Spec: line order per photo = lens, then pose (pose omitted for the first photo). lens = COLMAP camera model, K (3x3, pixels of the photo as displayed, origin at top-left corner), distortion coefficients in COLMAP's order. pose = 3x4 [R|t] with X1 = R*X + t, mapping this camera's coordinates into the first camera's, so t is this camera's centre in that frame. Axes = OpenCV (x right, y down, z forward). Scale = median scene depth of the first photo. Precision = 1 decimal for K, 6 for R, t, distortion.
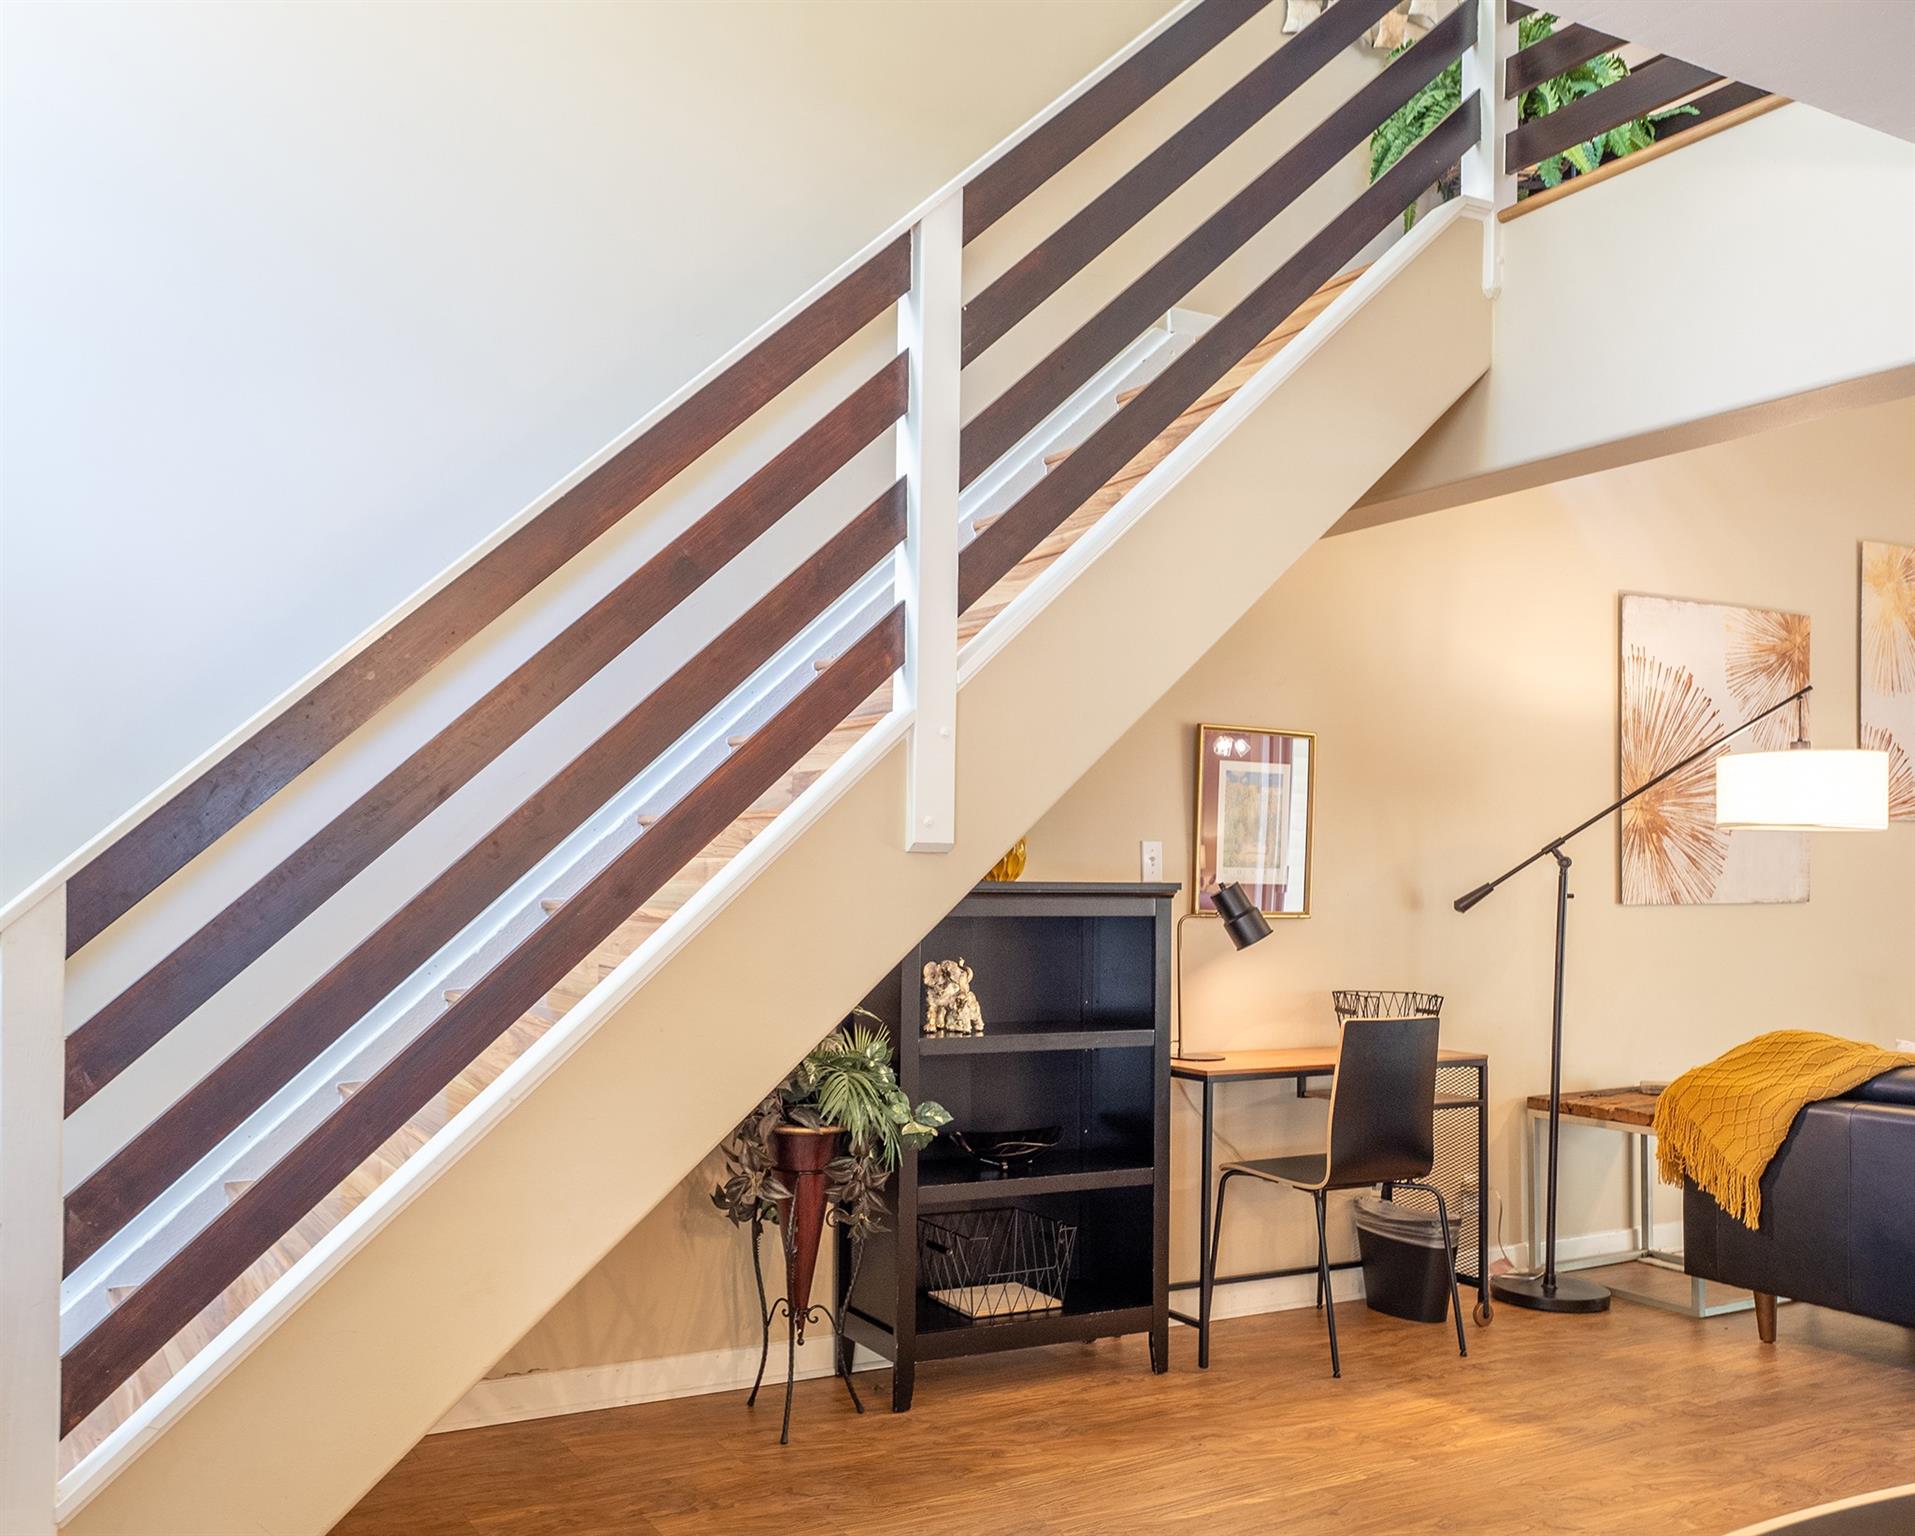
lens RADIAL K [[1613.8, 0, 755.5], [0, 1613.8, 876.8], [0, 0, 1]] dist [0.007453, -0.009184]
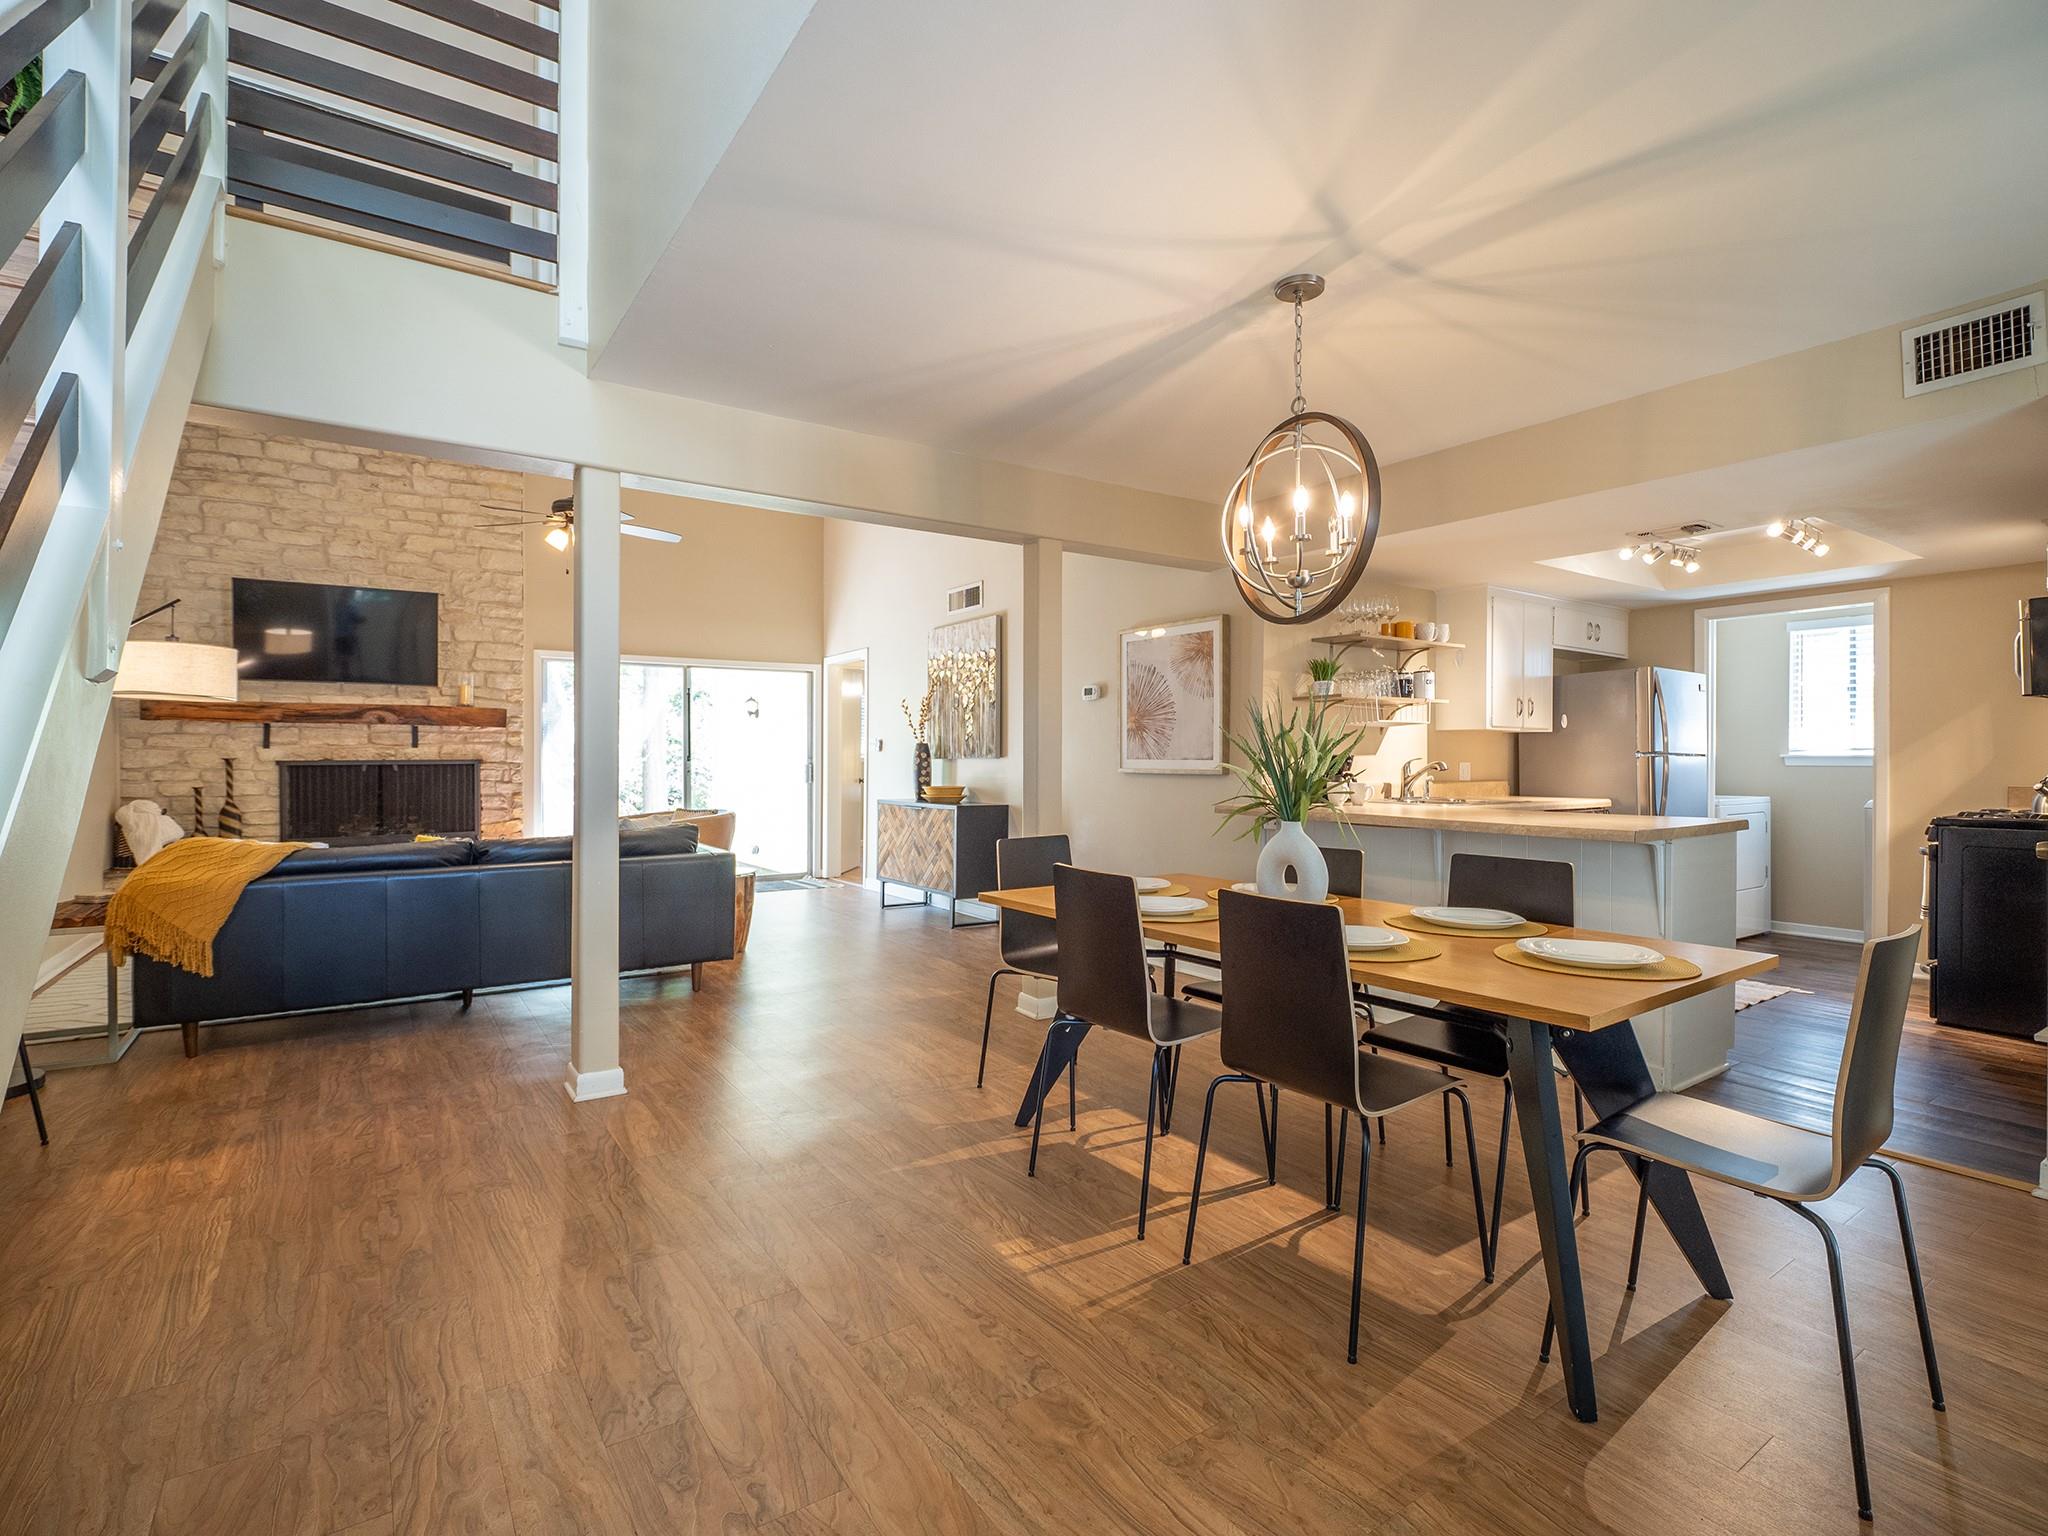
lens RADIAL K [[976.3, 0, 1013.3], [0, 976.3, 759.3], [0, 0, 1]] dist [-0.005842, -0.003156]
pose [[-0.136287, -0.006836, 0.990646, -0.337539], [-0.006479, 0.999961, 0.006008, 0.016380], [-0.990648, -0.005600, -0.136326, 0.426590]]
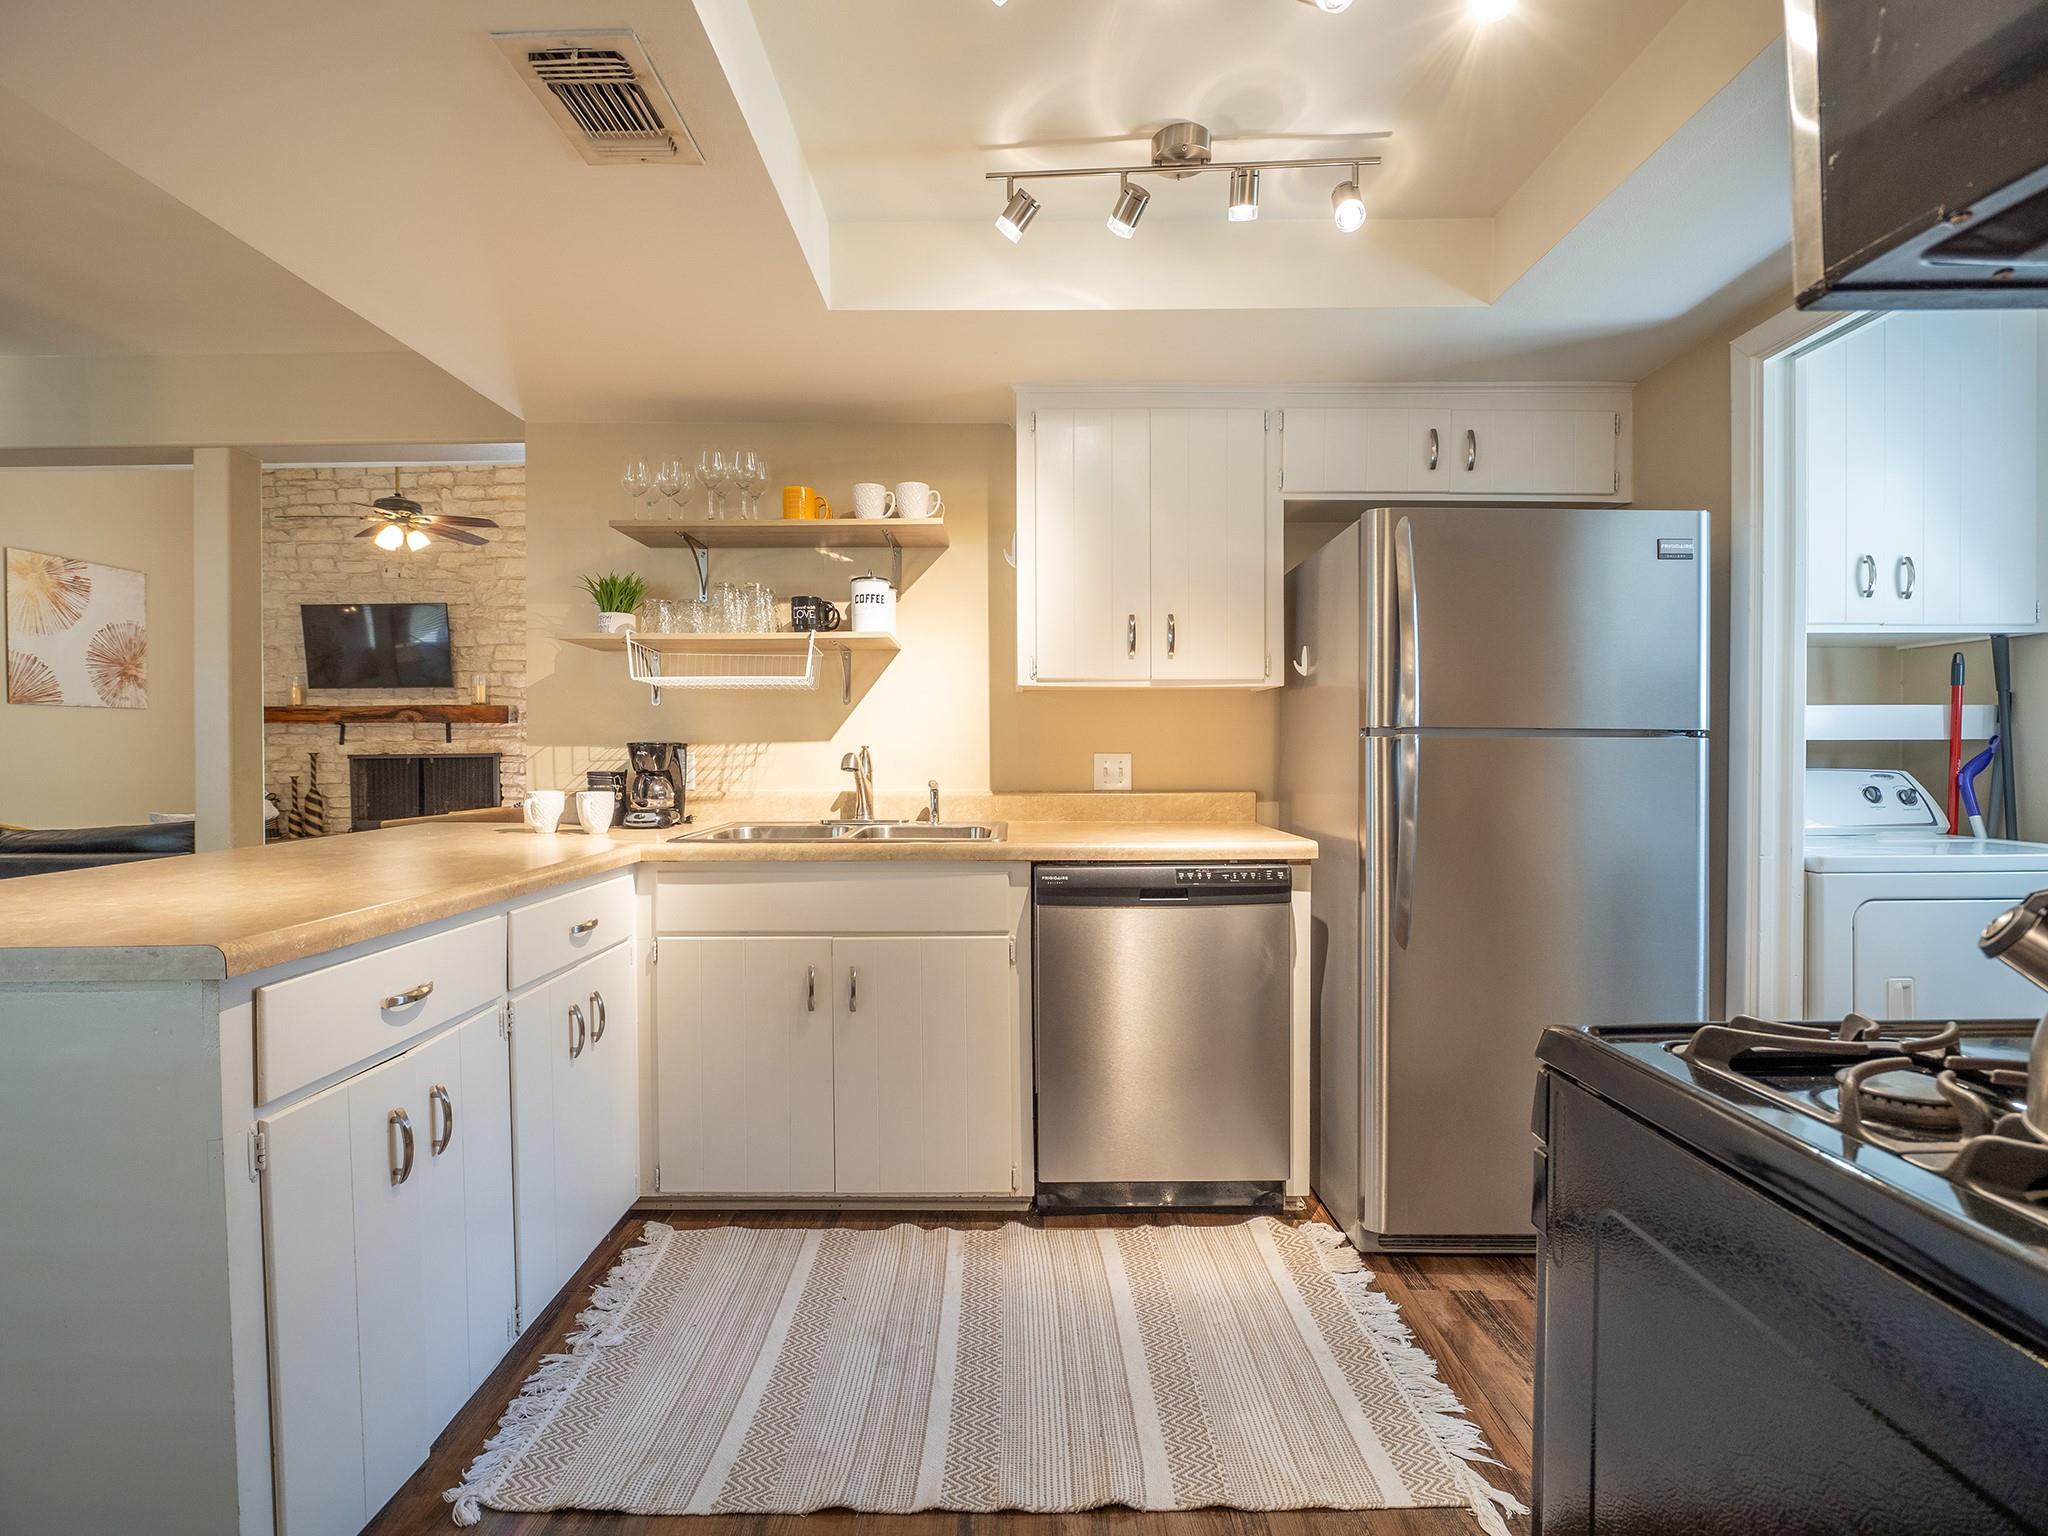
lens RADIAL K [[976.3, 0, 1014.7], [0, 976.3, 761.2], [0, 0, 1]] dist [-0.005842, -0.003156]
pose [[0.442990, -0.018287, 0.896340, 0.310883], [0.003418, 0.999819, 0.018709, 0.017224], [-0.896520, -0.005224, 0.442973, -0.681484]]
